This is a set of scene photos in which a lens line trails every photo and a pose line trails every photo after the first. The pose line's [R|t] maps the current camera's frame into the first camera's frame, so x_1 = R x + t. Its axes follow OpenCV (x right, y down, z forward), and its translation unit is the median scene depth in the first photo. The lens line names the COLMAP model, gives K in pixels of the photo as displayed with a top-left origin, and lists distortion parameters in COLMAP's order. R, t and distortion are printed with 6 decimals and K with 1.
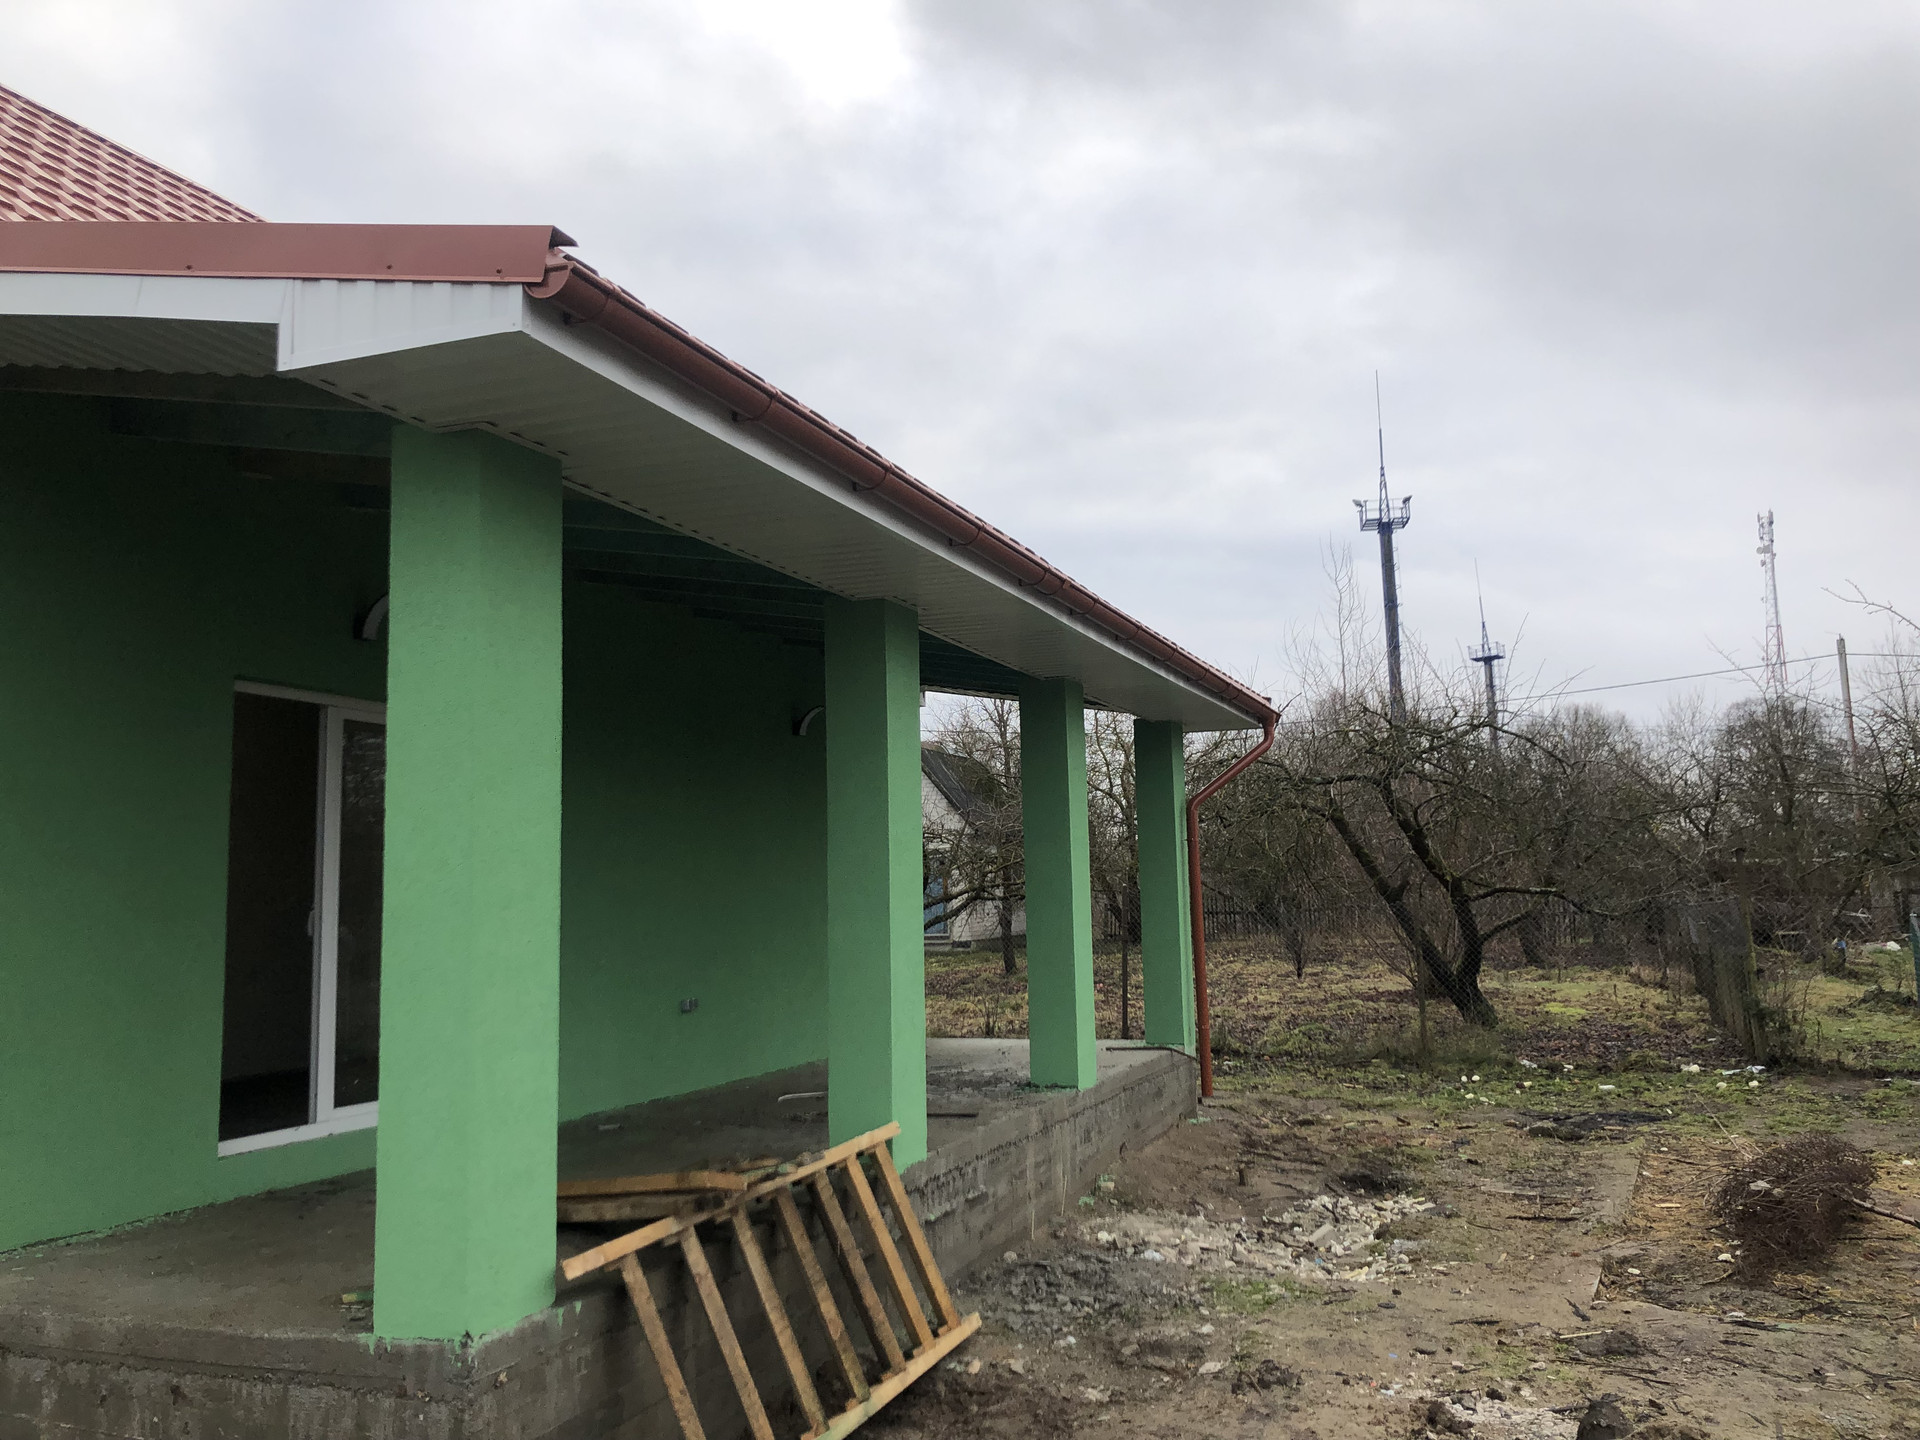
lens RADIAL K [[1560.4, 0, 963.6], [0, 1560.4, 714.8], [0, 0, 1]] dist [0.008956, -0.006252]
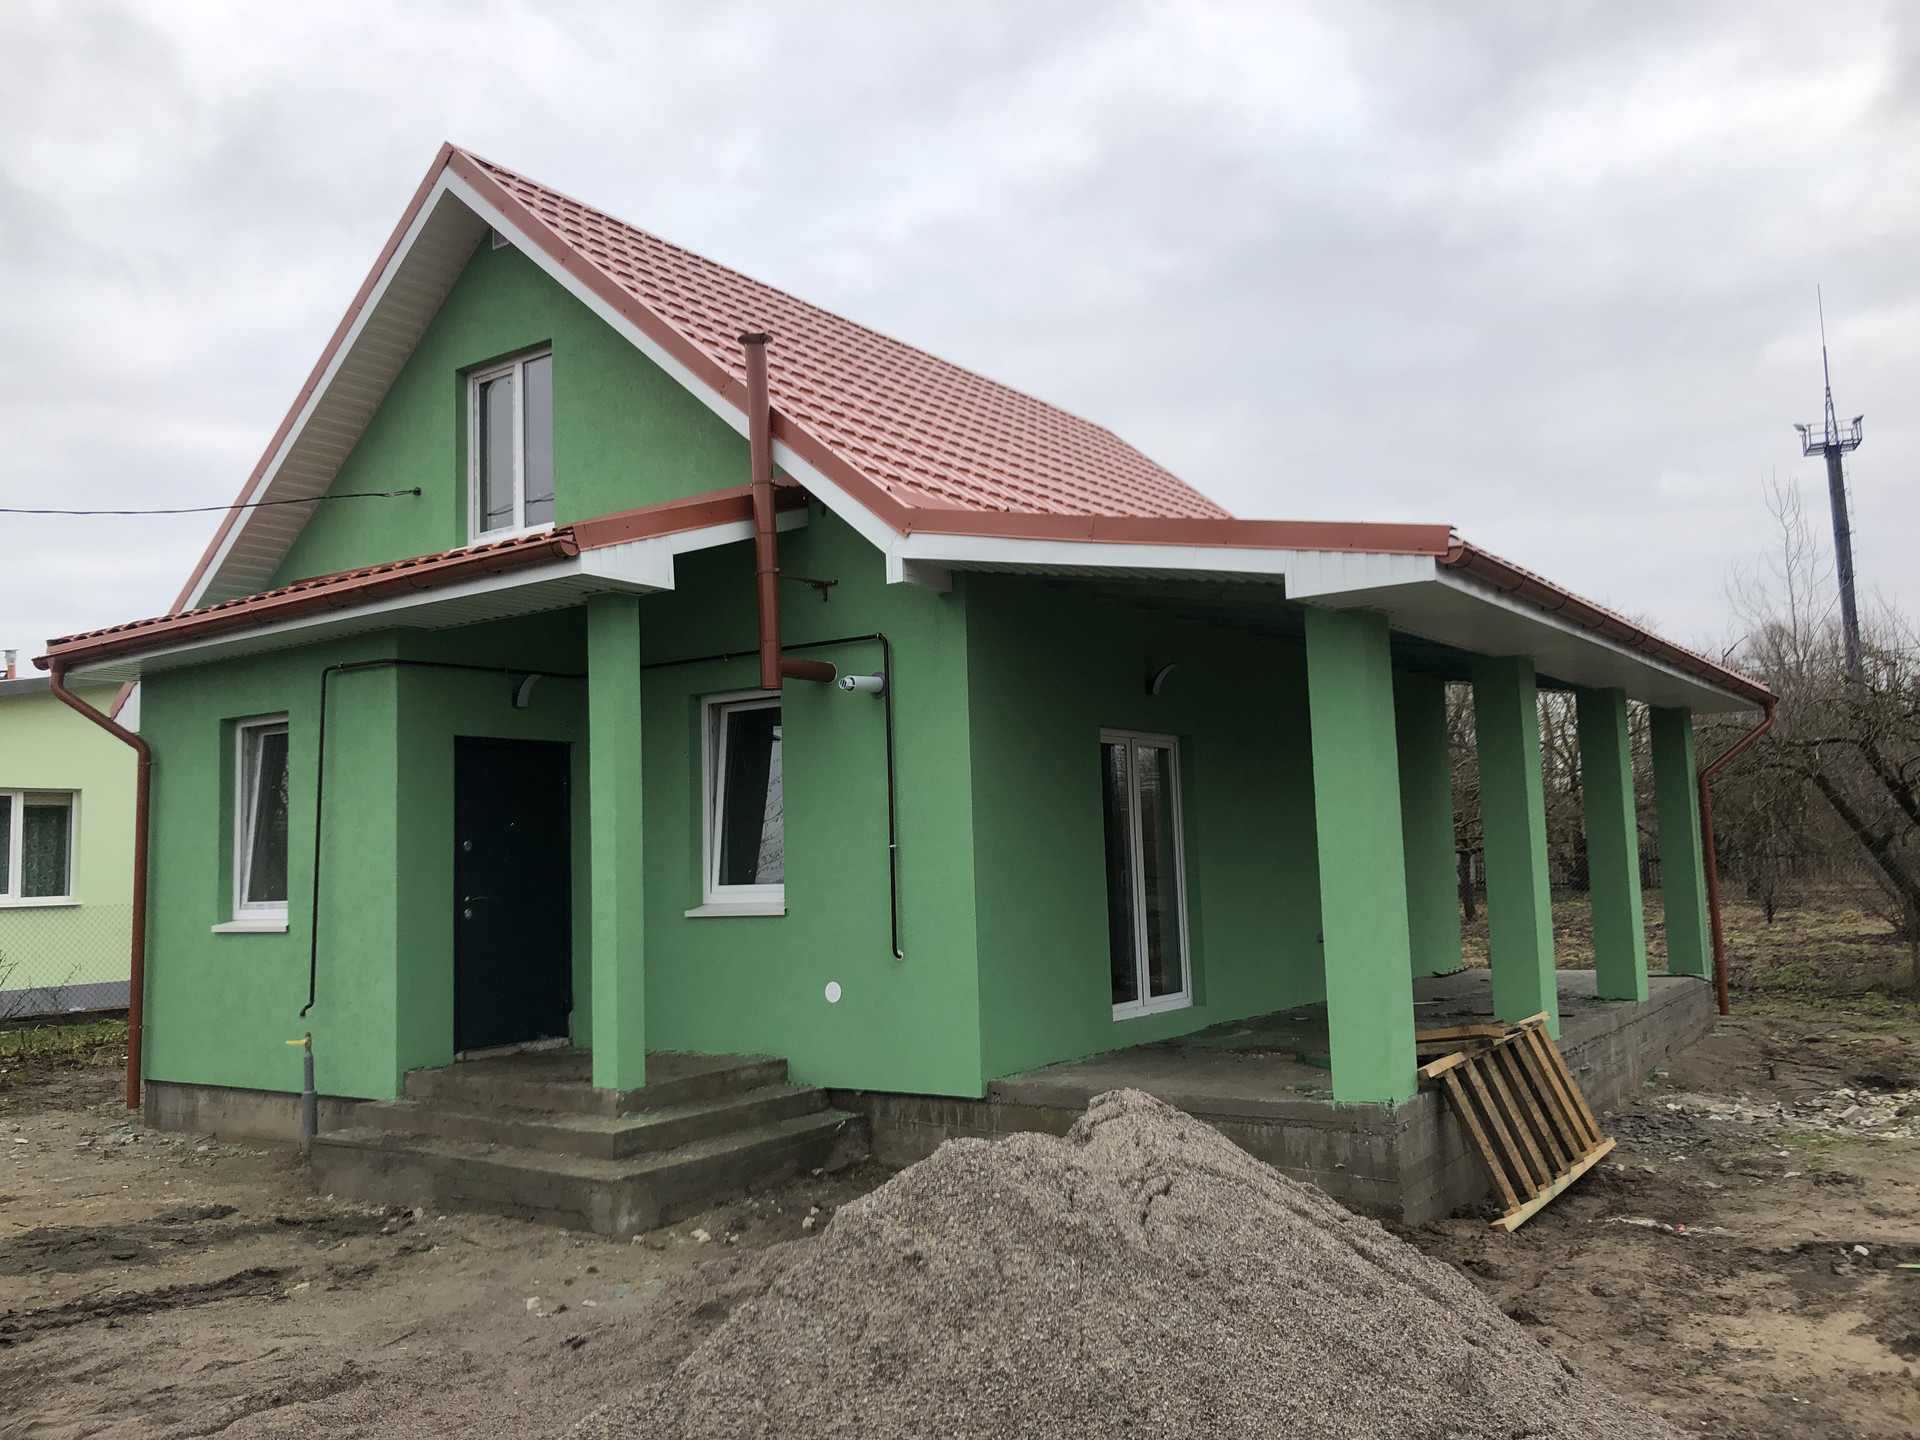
lens RADIAL K [[1521.8, 0, 960.0], [0, 1521.8, 720.0], [0, 0, 1]] dist [0.009562, -0.007164]
pose [[0.967020, -0.030655, -0.252848, -0.130638], [0.039285, 0.998803, 0.029152, -0.051420], [0.251651, -0.038124, 0.967067, -0.338902]]
